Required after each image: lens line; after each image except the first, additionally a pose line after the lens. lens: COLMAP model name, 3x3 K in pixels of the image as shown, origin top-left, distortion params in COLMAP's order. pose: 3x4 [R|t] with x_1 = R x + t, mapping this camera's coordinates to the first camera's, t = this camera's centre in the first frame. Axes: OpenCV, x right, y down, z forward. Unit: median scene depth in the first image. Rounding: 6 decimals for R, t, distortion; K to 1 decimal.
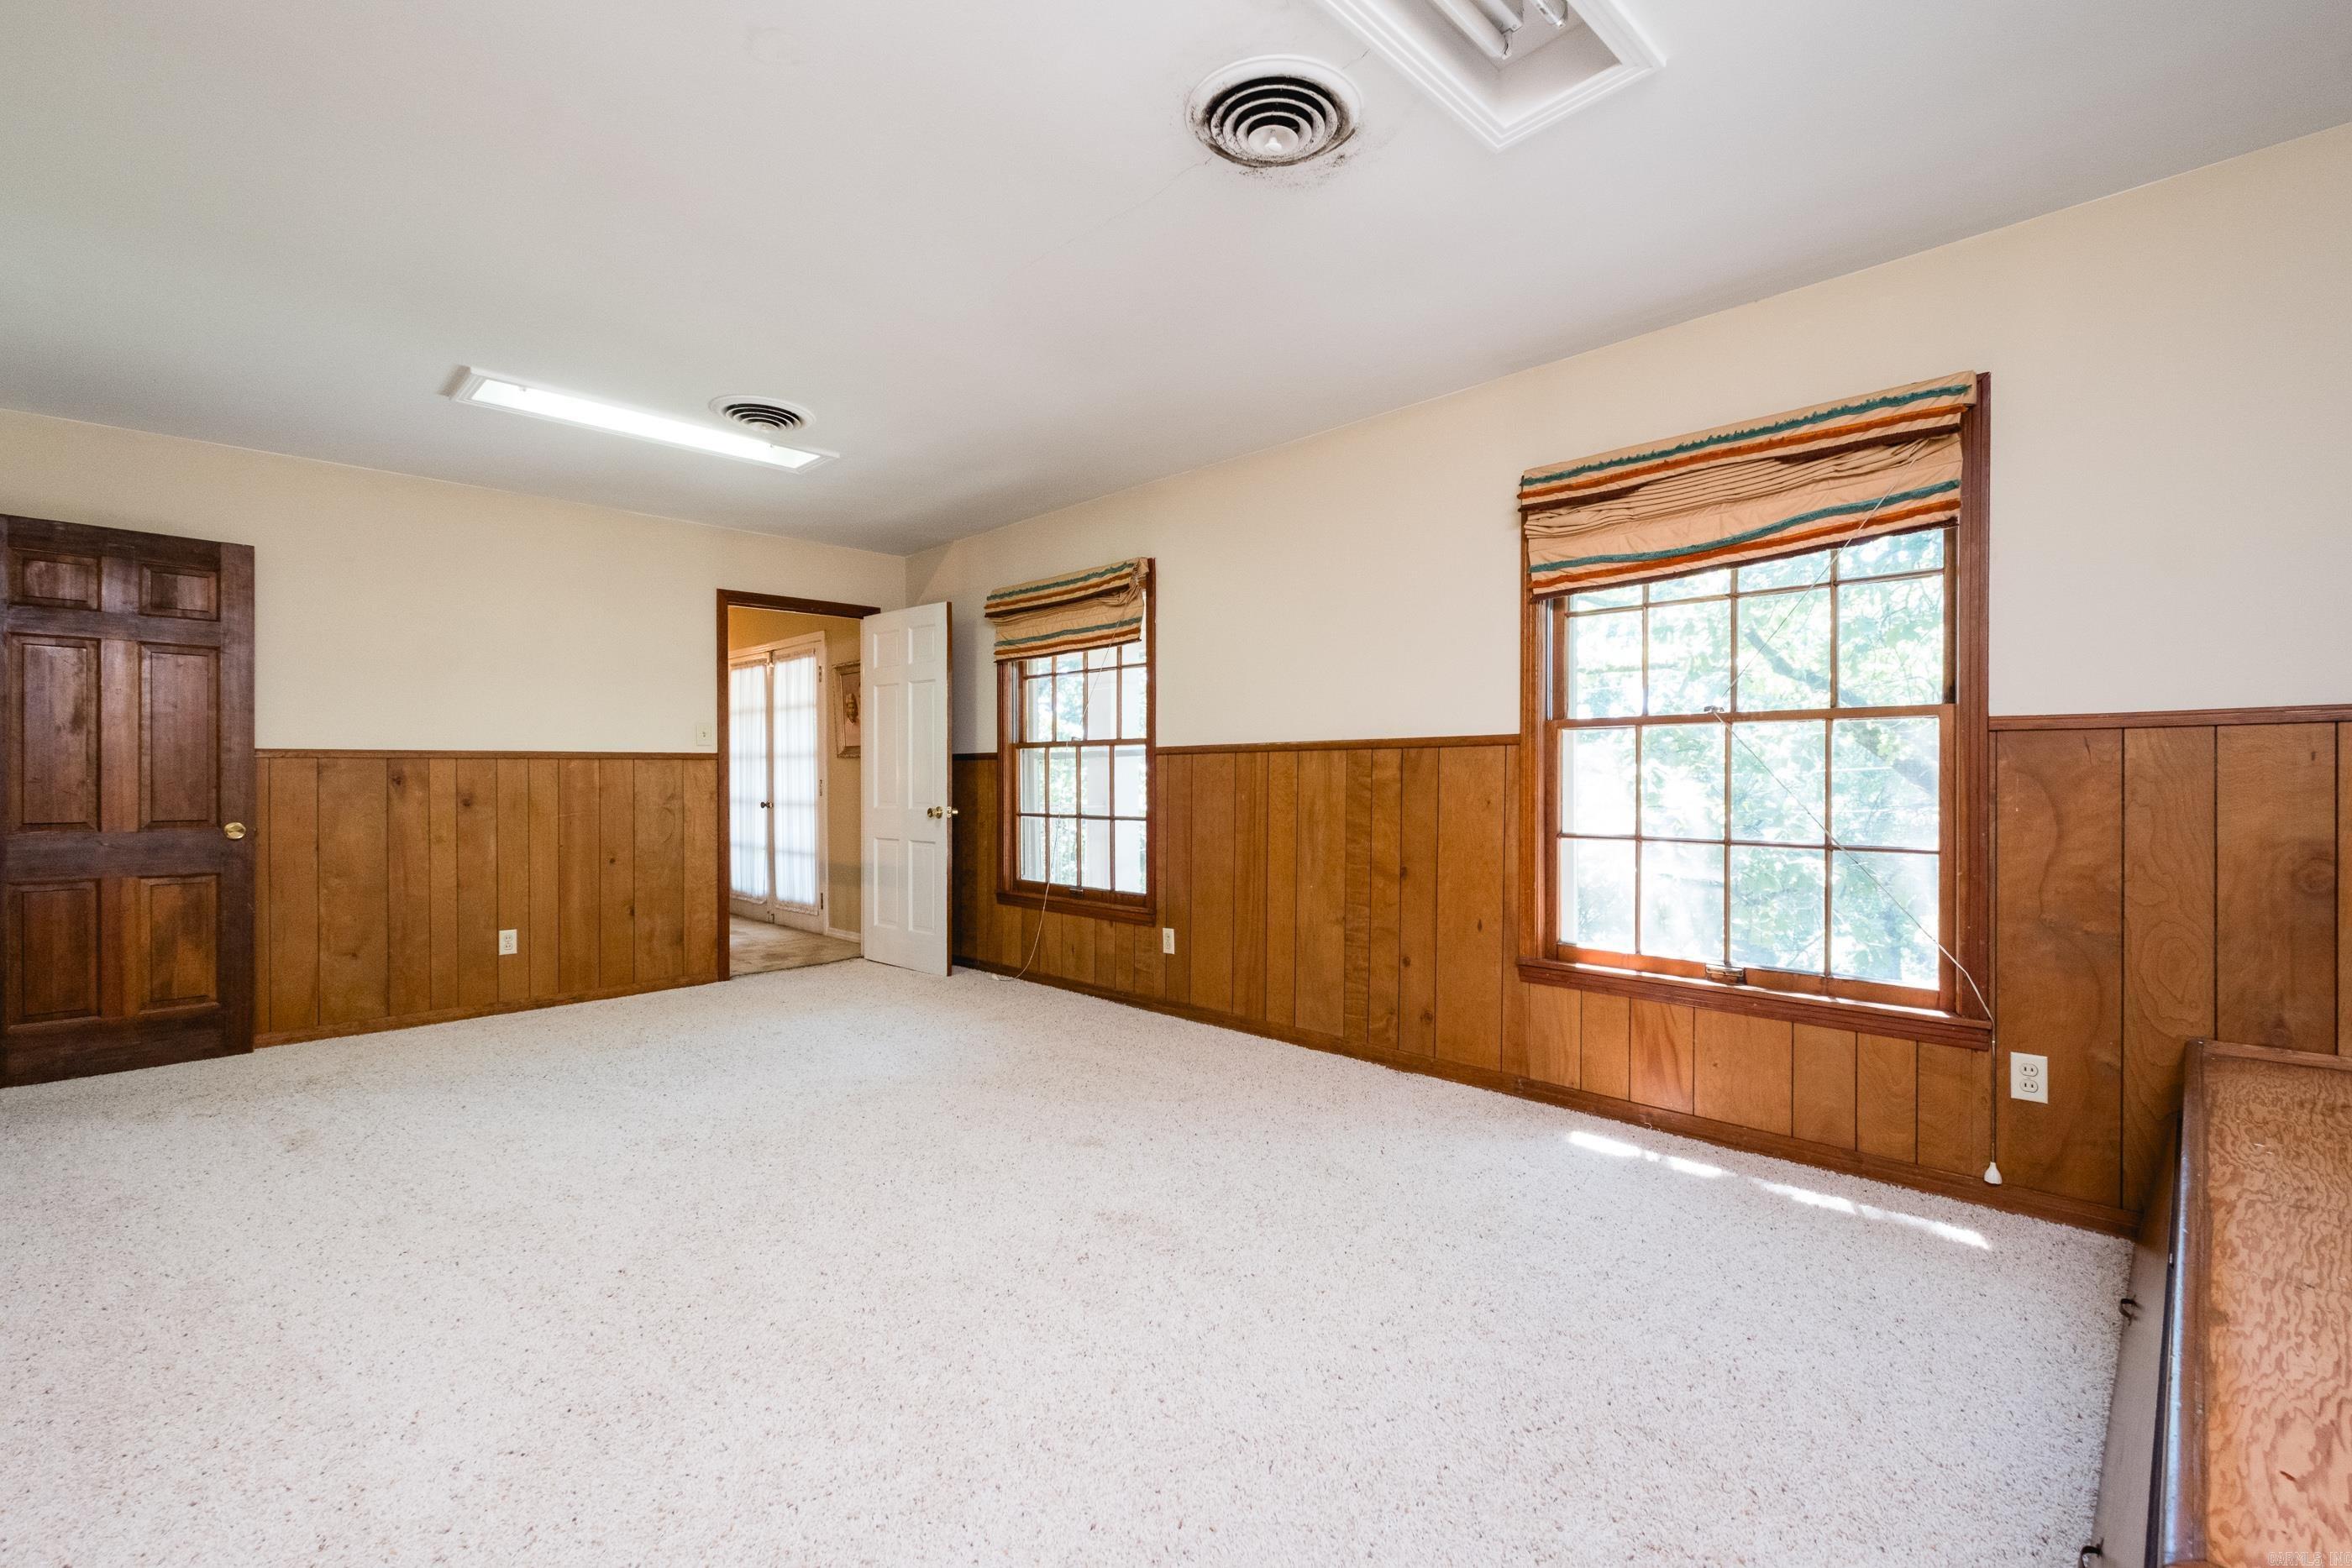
lens RADIAL K [[1015.0, 0, 1178.7], [0, 1015.0, 779.3], [0, 0, 1]] dist [-0.000037, 0.000246]
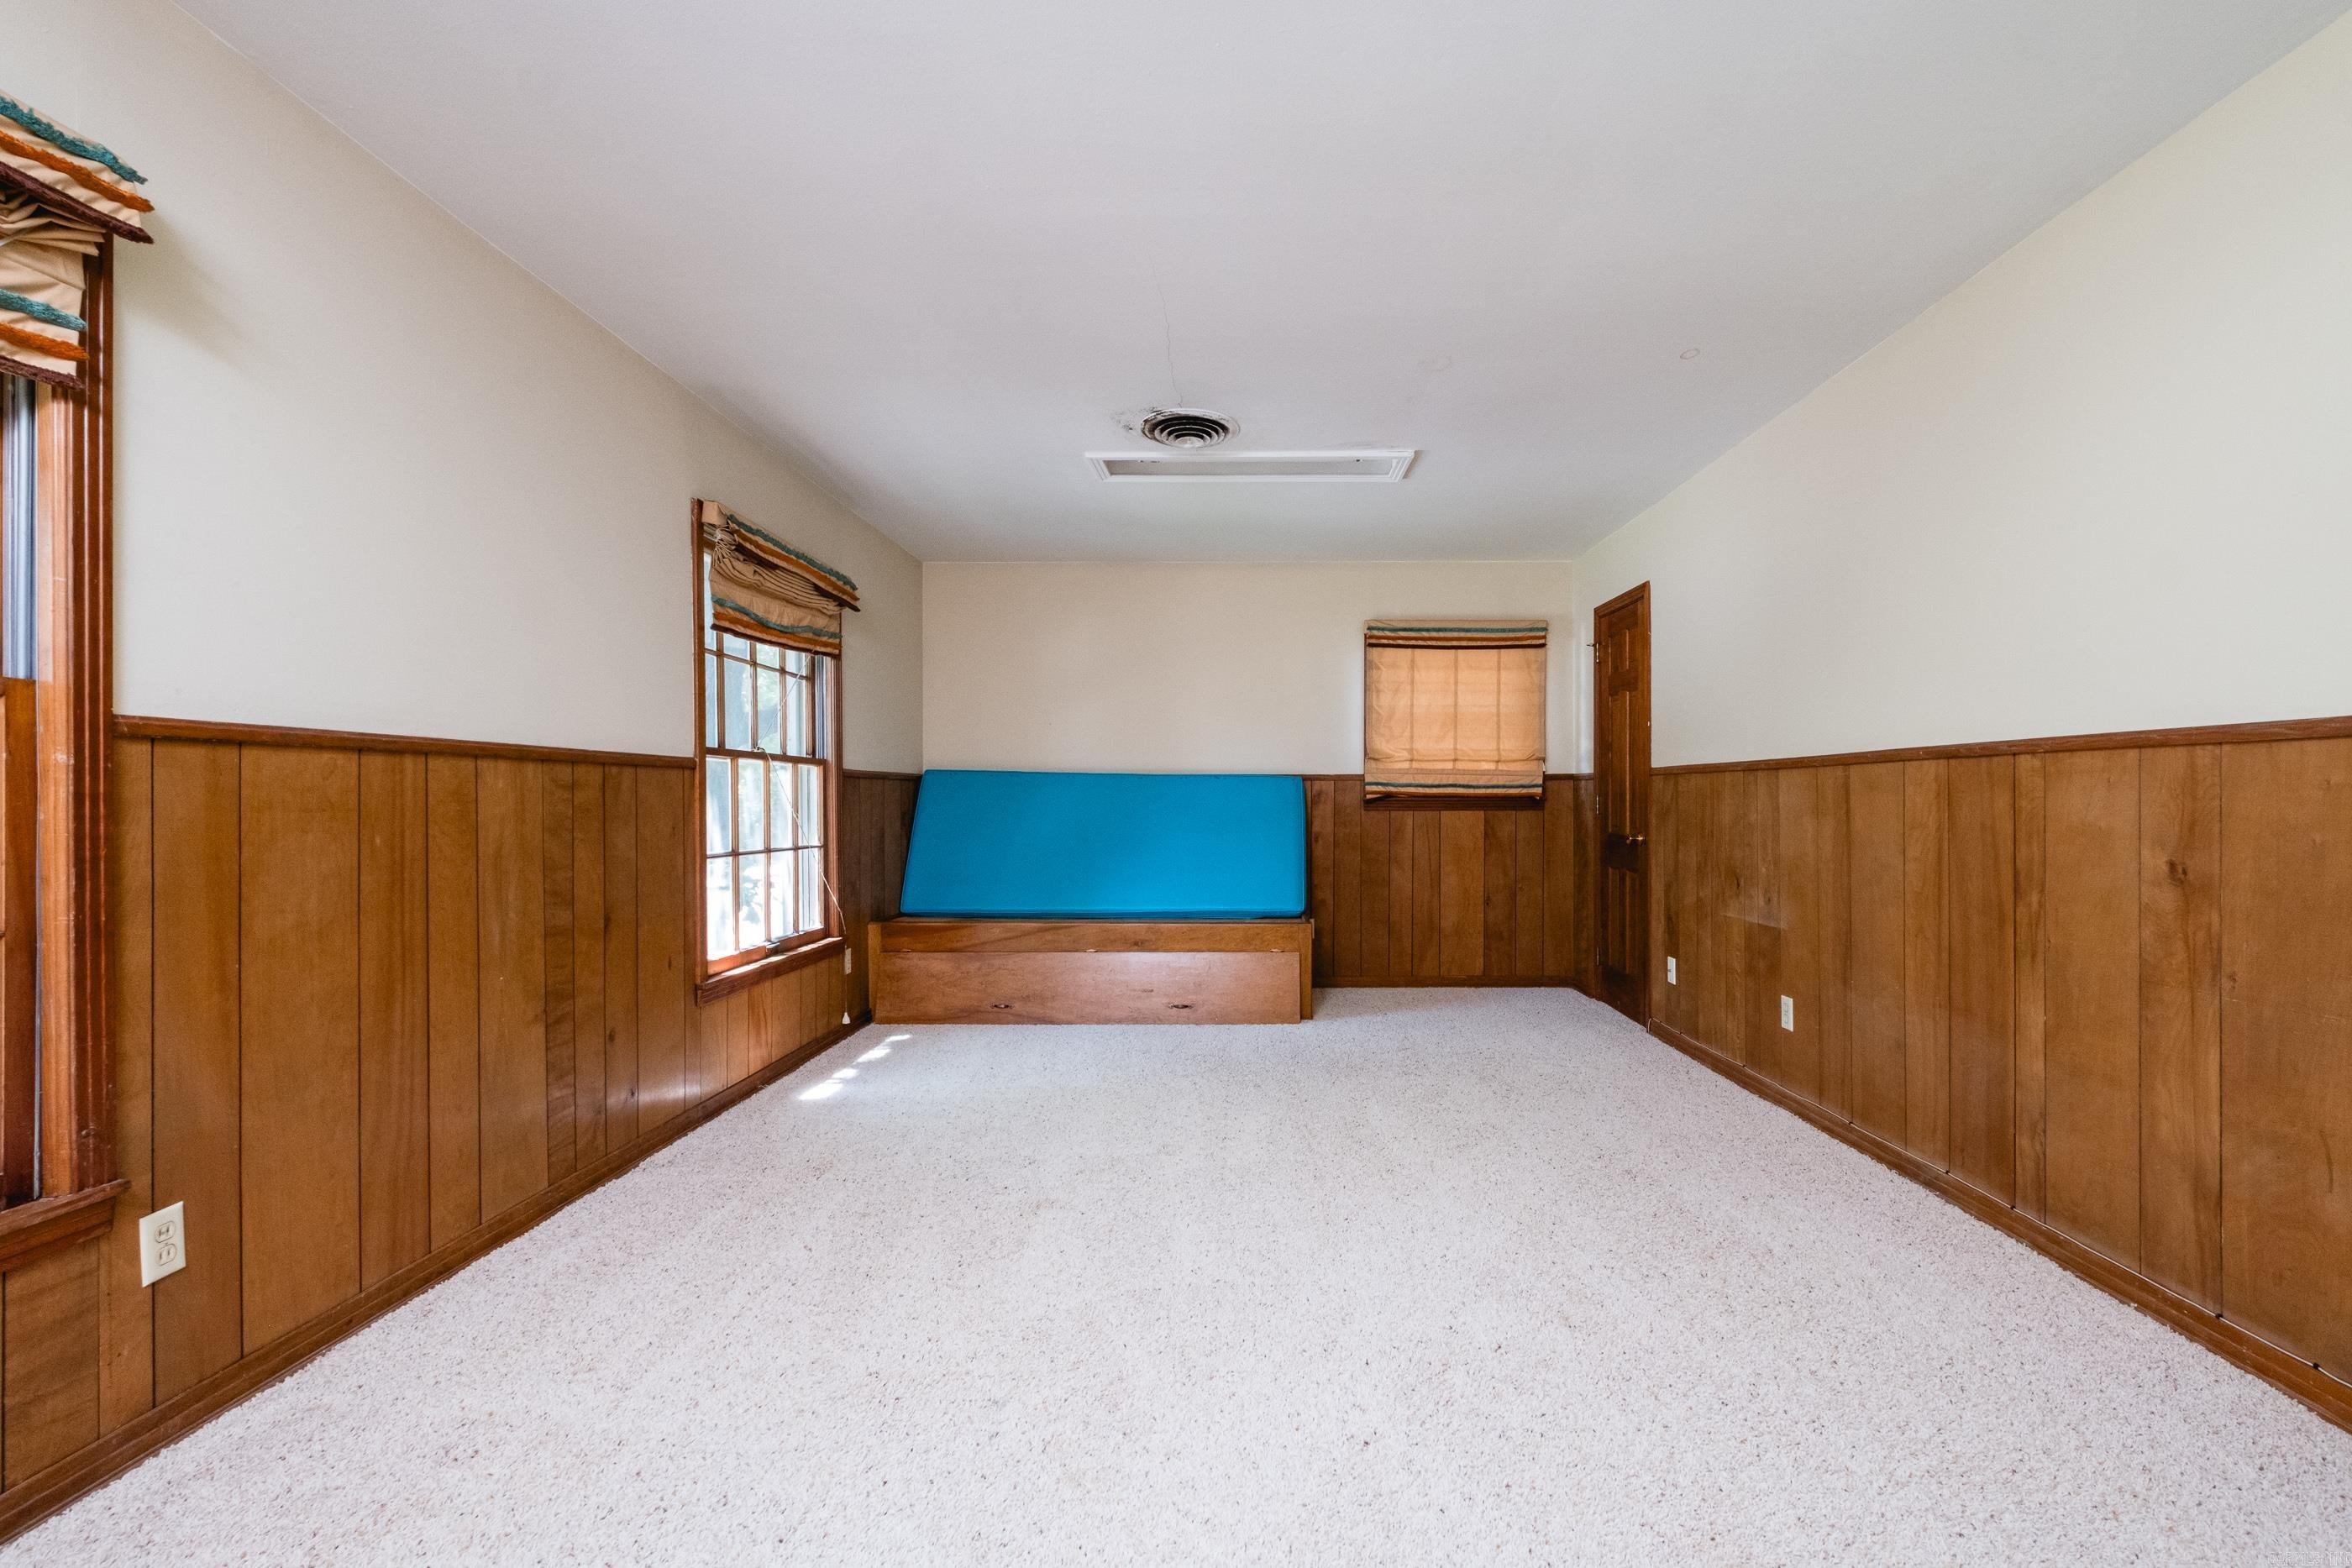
lens RADIAL K [[1015.0, 0, 1182.3], [0, 1015.0, 797.6], [0, 0, 1]] dist [-0.000037, 0.000246]
pose [[-0.656851, 0.008750, 0.753970, -0.610064], [0.012052, 0.999927, -0.001104, 0.000635], [-0.753924, 0.008362, -0.656908, 1.091441]]
